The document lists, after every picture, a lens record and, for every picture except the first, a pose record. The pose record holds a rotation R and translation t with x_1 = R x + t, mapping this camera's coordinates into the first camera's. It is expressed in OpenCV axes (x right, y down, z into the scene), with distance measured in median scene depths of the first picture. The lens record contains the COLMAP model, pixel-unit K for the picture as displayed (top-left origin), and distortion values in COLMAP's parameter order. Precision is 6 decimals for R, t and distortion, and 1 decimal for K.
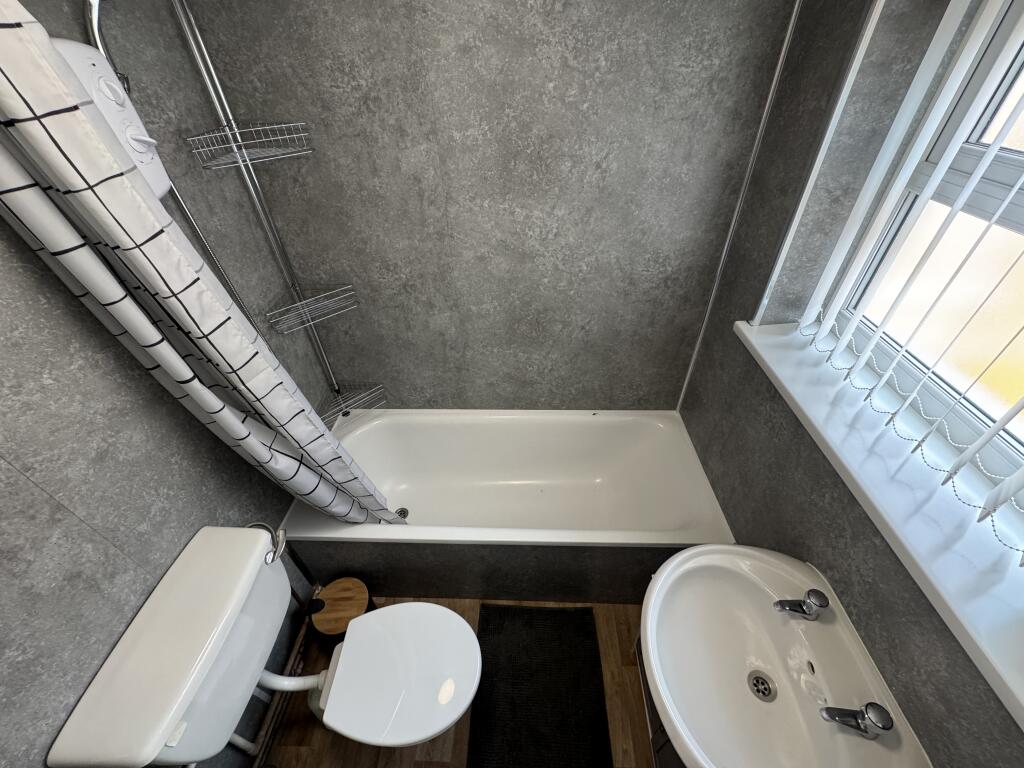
lens RADIAL K [[407.8, 0, 512.7], [0, 407.8, 384.1], [0, 0, 1]] dist [-0.002121, 0.000262]
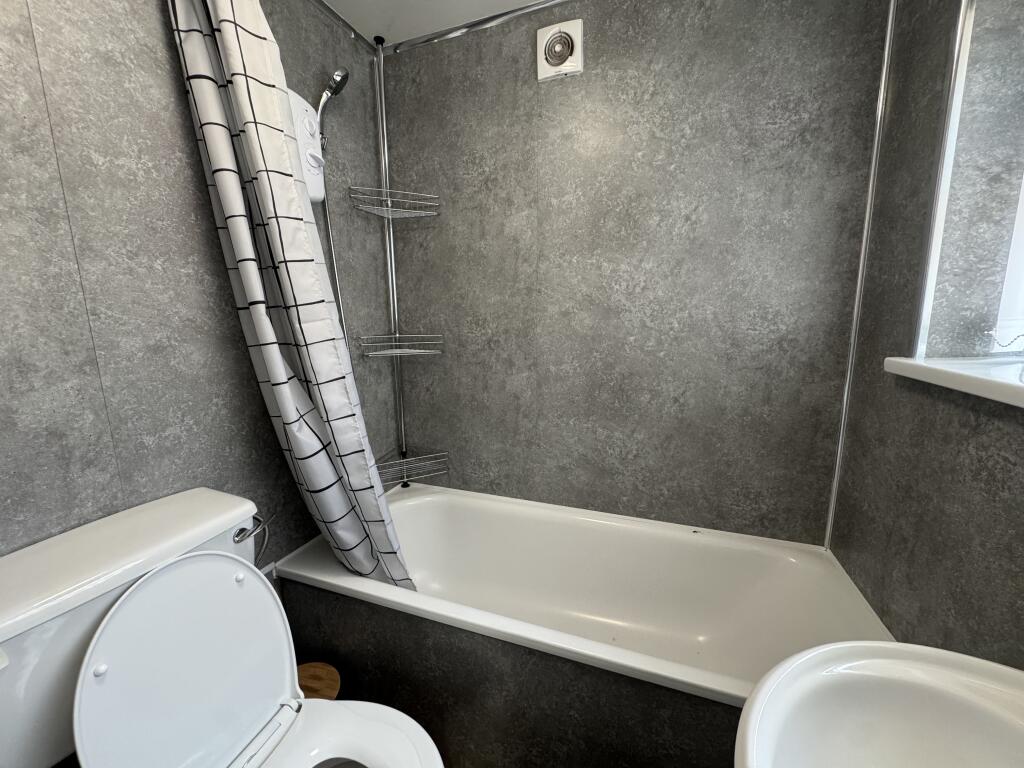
lens RADIAL K [[407.8, 0, 512.6], [0, 407.8, 383.9], [0, 0, 1]] dist [-0.002121, 0.000262]
pose [[0.949528, 0.074340, -0.304746, 0.139529], [-0.212675, 0.866696, -0.451229, 0.379199], [0.230578, 0.493266, 0.838762, 0.259659]]
